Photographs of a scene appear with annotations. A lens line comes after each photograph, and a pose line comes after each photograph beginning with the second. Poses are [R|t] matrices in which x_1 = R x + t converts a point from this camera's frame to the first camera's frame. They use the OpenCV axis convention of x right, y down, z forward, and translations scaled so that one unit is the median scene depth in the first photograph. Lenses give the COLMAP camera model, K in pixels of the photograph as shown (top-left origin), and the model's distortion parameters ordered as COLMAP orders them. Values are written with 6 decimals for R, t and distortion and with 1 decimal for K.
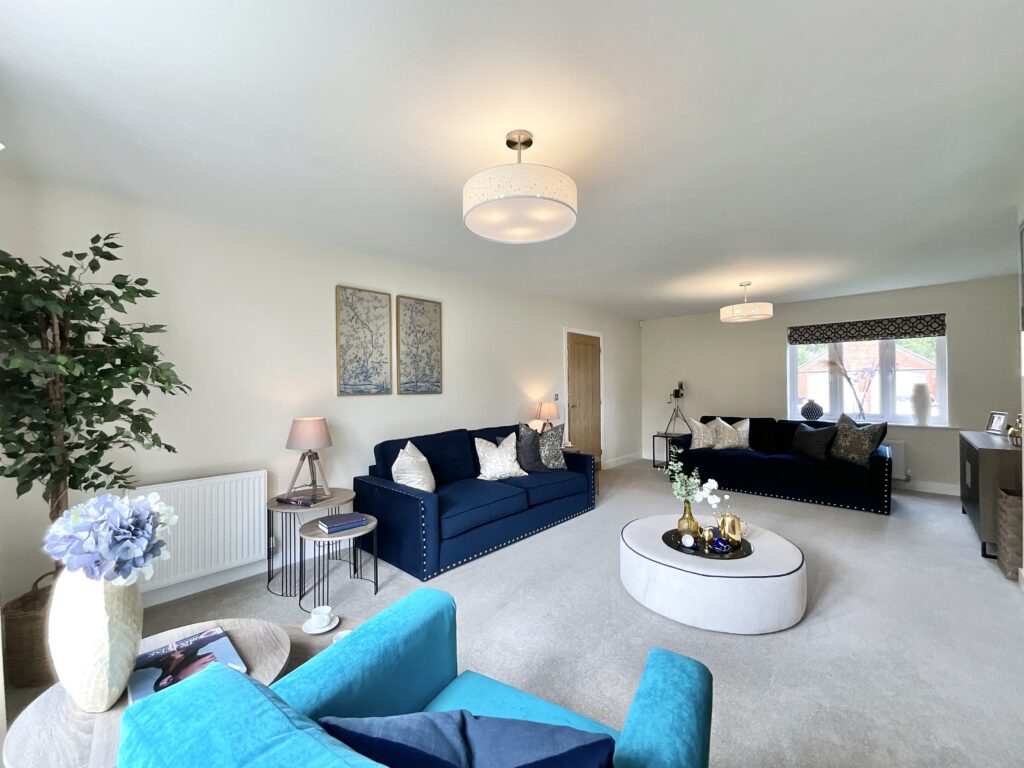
lens RADIAL K [[418.1, 0, 512.8], [0, 418.1, 383.1], [0, 0, 1]] dist [0.002840, -0.000298]
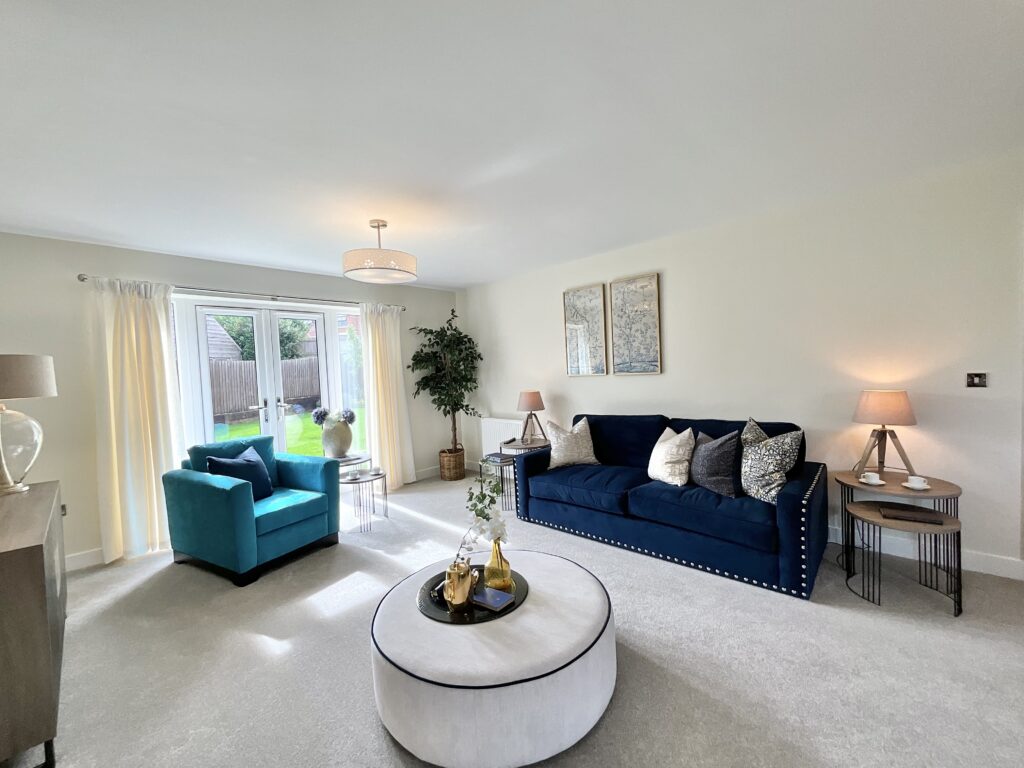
lens RADIAL K [[418.1, 0, 512.7], [0, 418.1, 380.7], [0, 0, 1]] dist [0.002840, -0.000298]
pose [[-0.014863, 0.039176, -0.999122, 0.788999], [0.049839, 0.998019, 0.038391, -0.011529], [0.998647, -0.049225, -0.016786, 0.736076]]
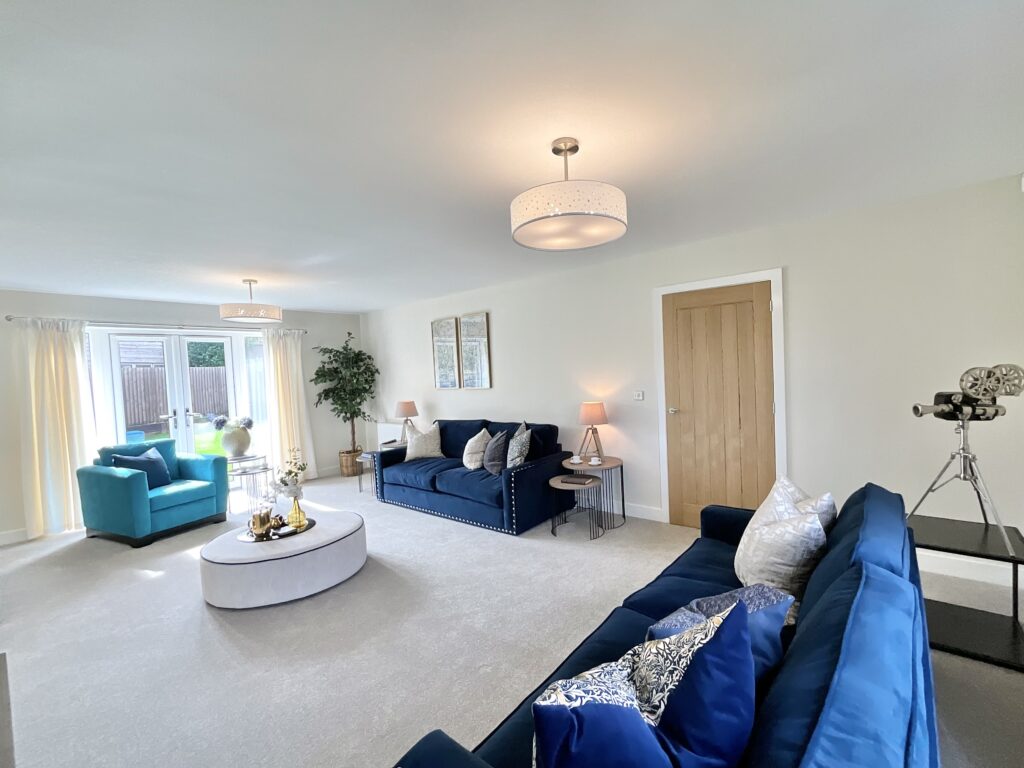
lens RADIAL K [[418.1, 0, 511.9], [0, 418.1, 383.8], [0, 0, 1]] dist [0.002840, -0.000298]
pose [[0.071826, 0.034130, -0.996833, 1.096263], [0.049259, 0.998073, 0.037722, -0.032035], [0.996200, -0.051812, 0.070006, 1.042369]]
